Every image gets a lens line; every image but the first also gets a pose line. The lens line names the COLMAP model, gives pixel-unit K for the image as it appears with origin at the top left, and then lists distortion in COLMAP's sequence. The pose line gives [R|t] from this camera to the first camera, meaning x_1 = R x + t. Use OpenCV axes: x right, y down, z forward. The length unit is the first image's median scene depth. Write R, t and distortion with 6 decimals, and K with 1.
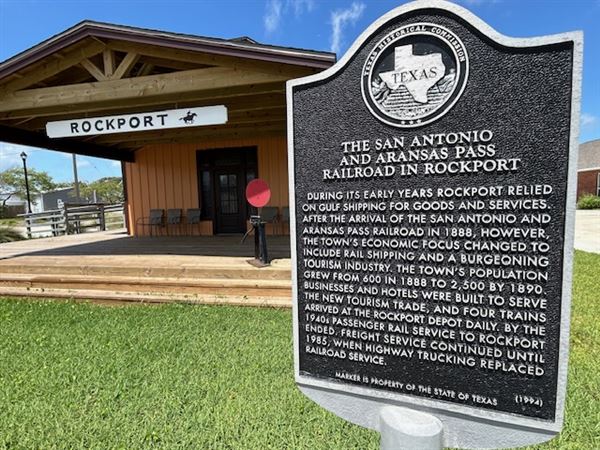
lens RADIAL K [[288.9, 0, 300.0], [0, 288.9, 225.0], [0, 0, 1]] dist [-0.004072, 0.000471]
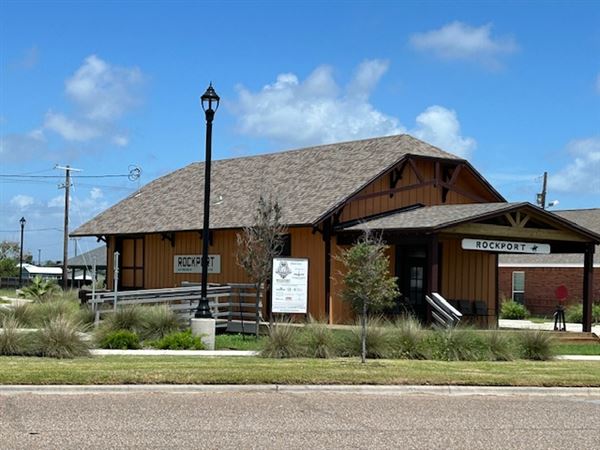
lens RADIAL K [[1261.8, 0, 300.0], [0, 1261.8, 225.0], [0, 0, 1]] dist [0.208063, 0.036218]
pose [[0.672729, 0.085819, 0.734895, -7.089268], [0.018950, 0.990926, -0.133065, 0.496790], [-0.739646, 0.103443, 0.664998, -3.133777]]
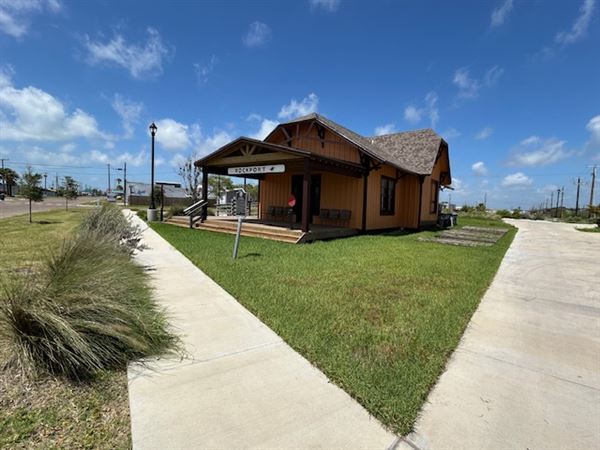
lens RADIAL K [[288.9, 0, 300.0], [0, 288.9, 225.0], [0, 0, 1]] dist [-0.004072, 0.000471]
pose [[0.884978, 0.098861, -0.455017, 1.006680], [-0.107784, 0.994154, 0.006368, 0.068450], [0.452987, 0.043408, 0.890460, -1.086615]]
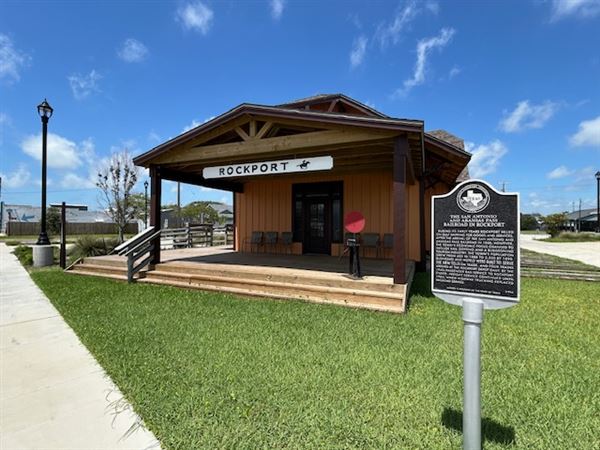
lens RADIAL K [[288.9, 0, 300.0], [0, 288.9, 225.0], [0, 0, 1]] dist [-0.004072, 0.000471]
pose [[0.973557, 0.032568, -0.226113, -0.087417], [-0.052303, 0.995272, -0.081843, 0.020973], [0.222378, 0.091505, 0.970657, -0.290171]]
